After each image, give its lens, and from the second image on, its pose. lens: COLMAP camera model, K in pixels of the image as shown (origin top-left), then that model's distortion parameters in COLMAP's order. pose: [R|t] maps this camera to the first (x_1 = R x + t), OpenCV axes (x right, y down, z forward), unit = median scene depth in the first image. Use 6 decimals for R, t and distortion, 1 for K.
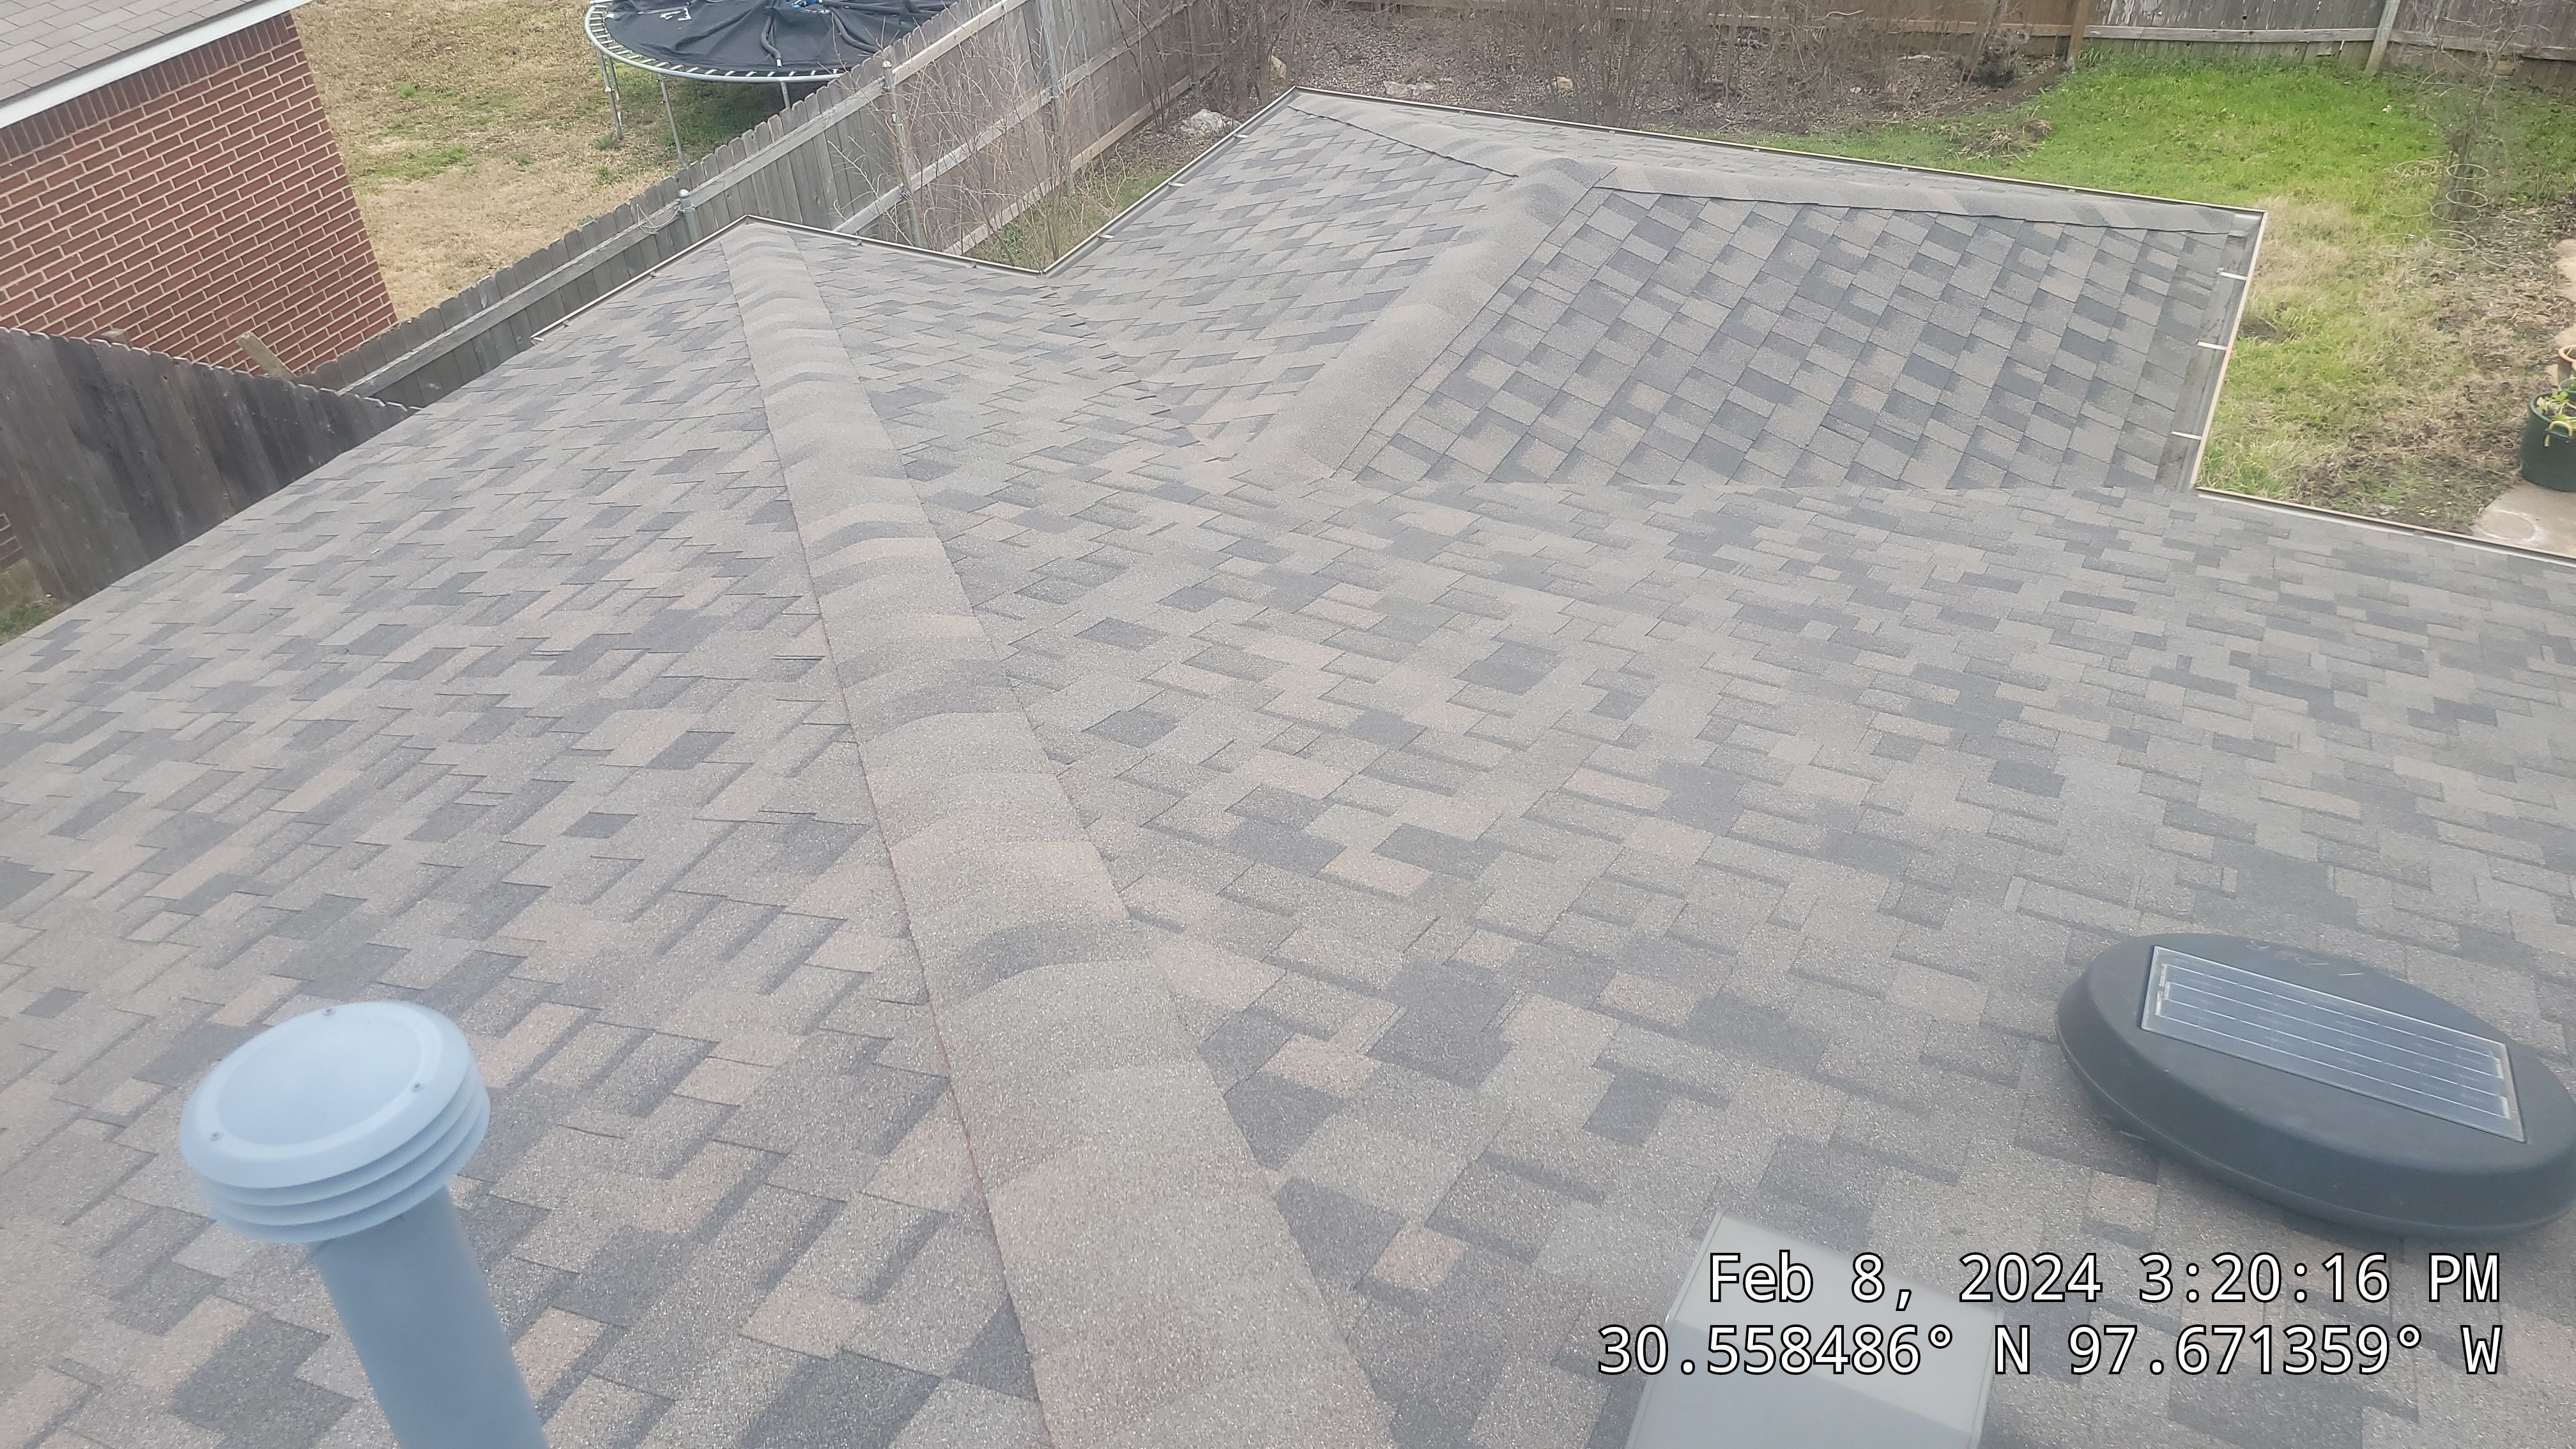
lens RADIAL K [[1924.9, 0, 1288.0], [0, 1924.9, 724.5], [0, 0, 1]] dist [0.080262, -0.068585]
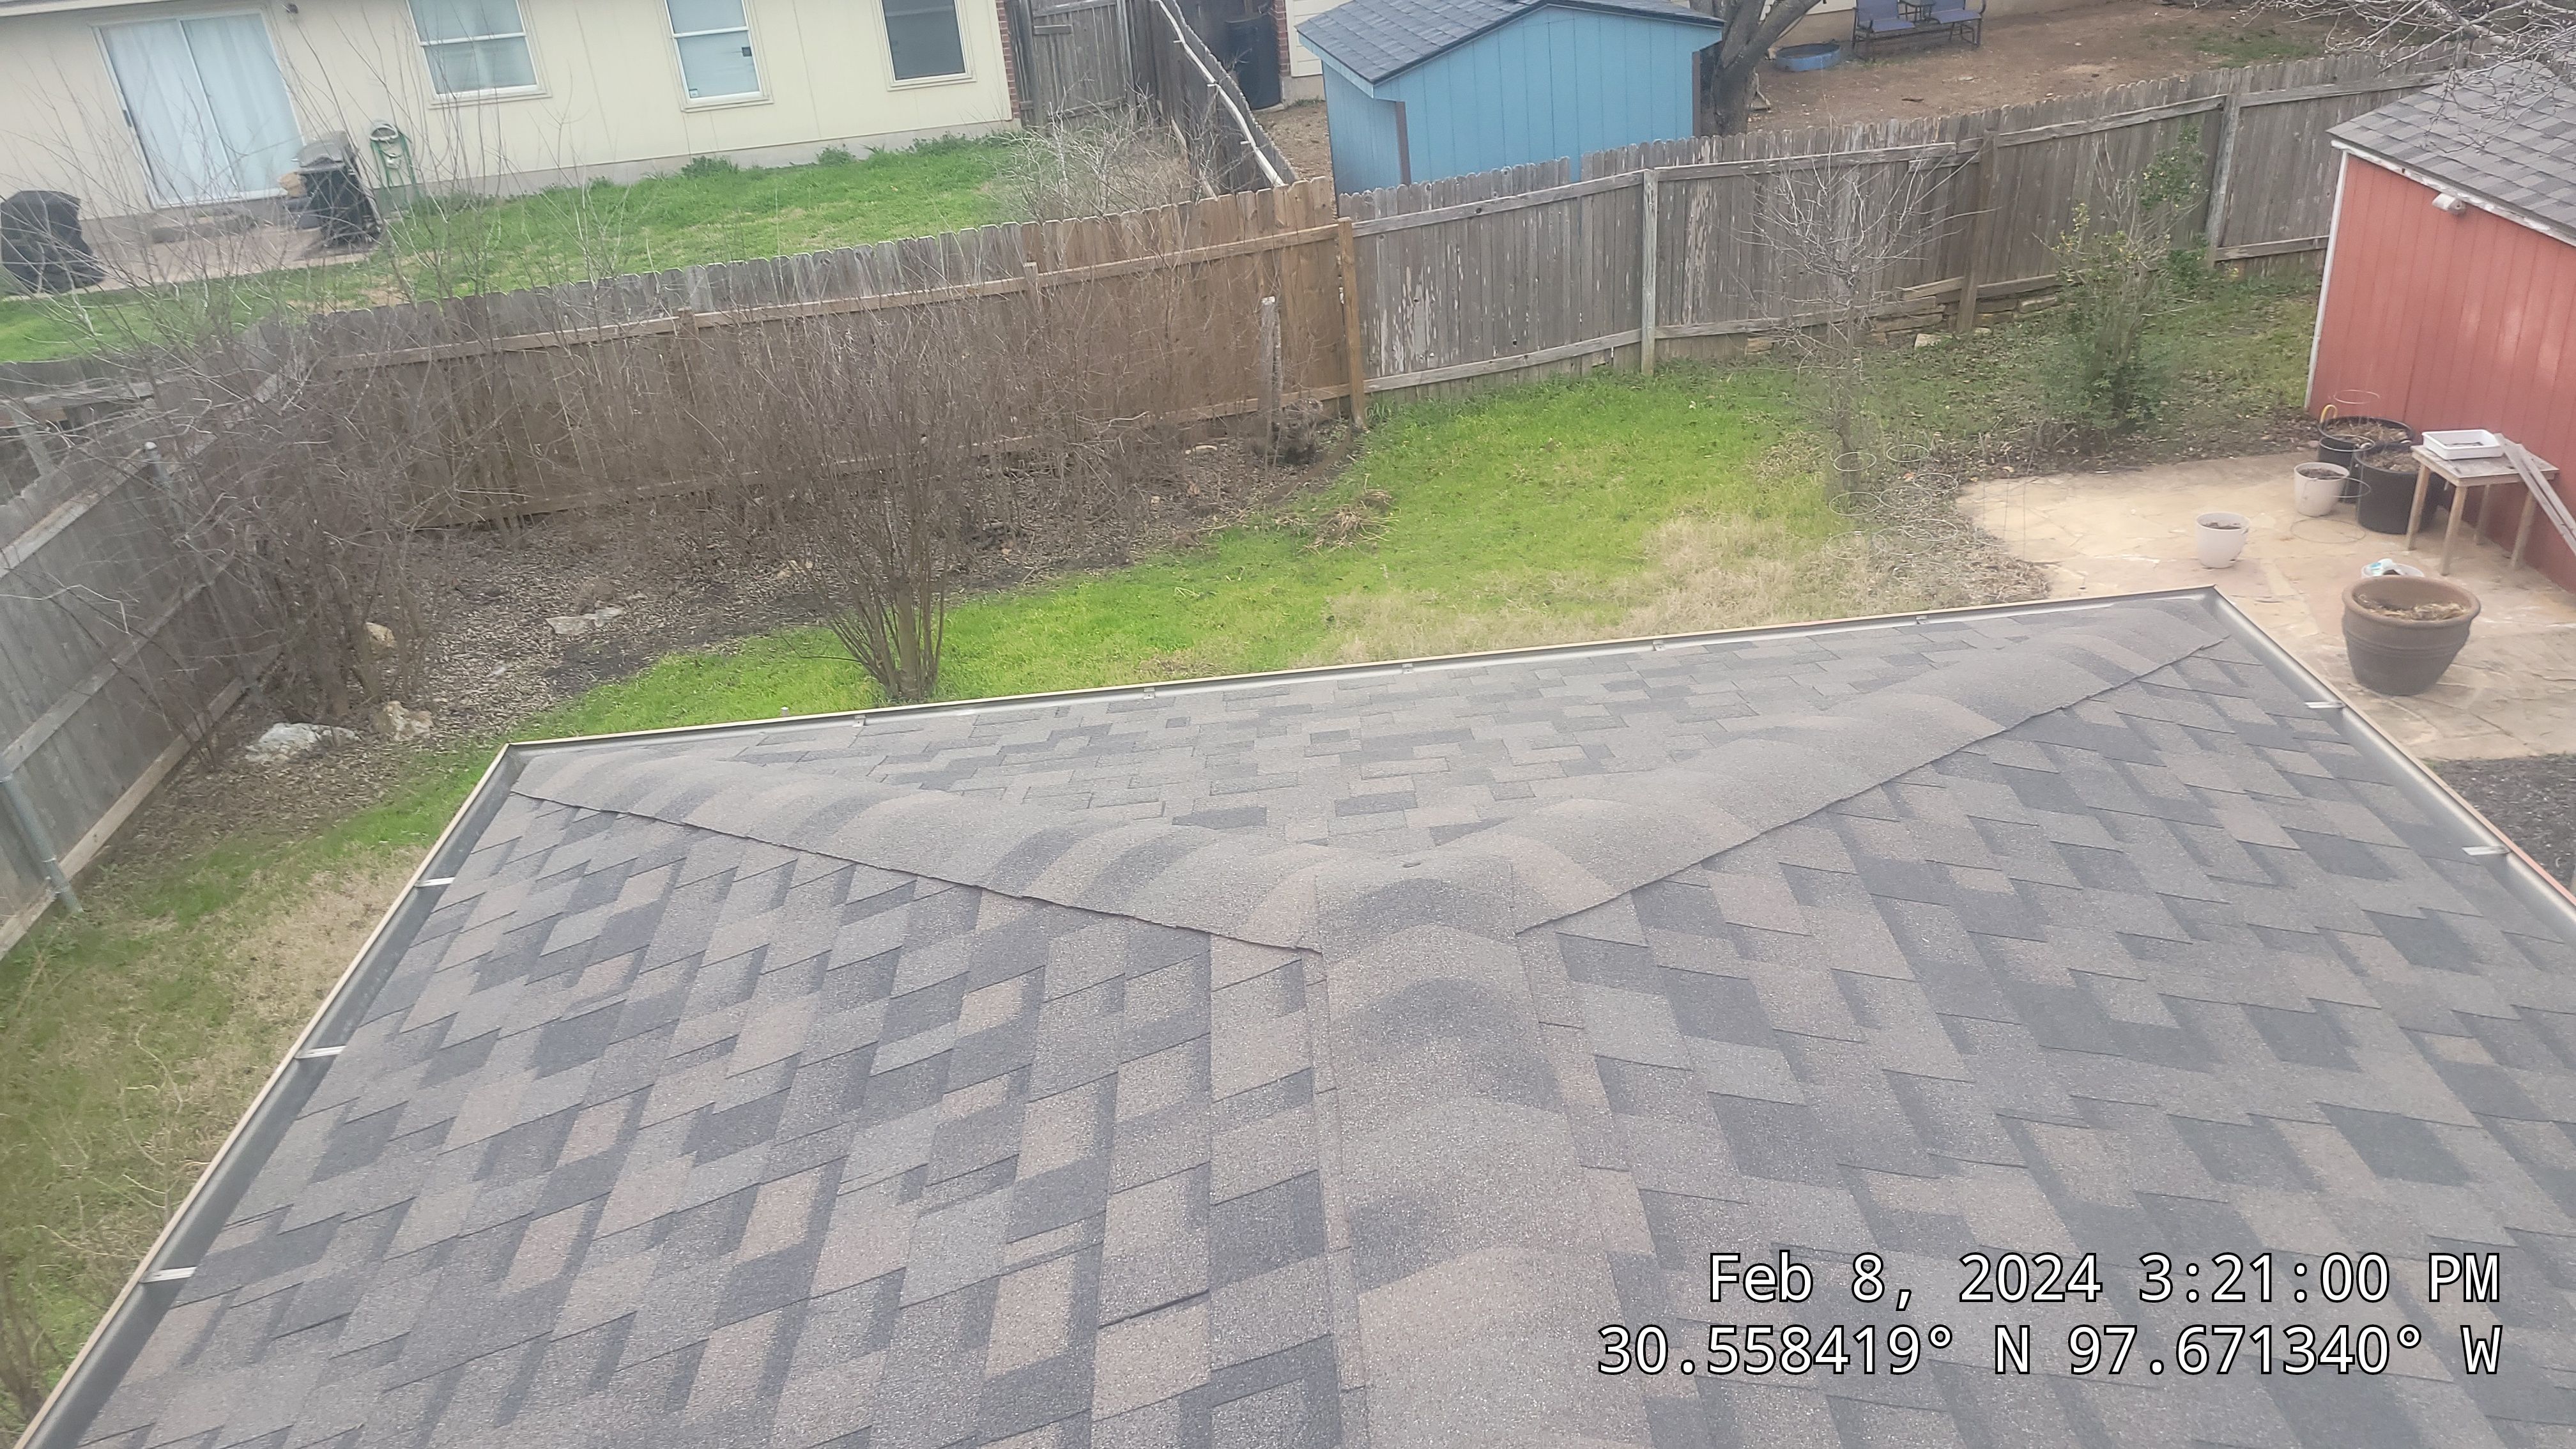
lens RADIAL K [[1912.5, 0, 1297.3], [0, 1912.5, 712.2], [0, 0, 1]] dist [0.096384, -0.068134]
pose [[0.873198, -0.255383, 0.415096, -0.039641], [0.333061, 0.934489, -0.125697, -0.317850], [-0.355802, 0.248011, 0.901053, 0.719833]]
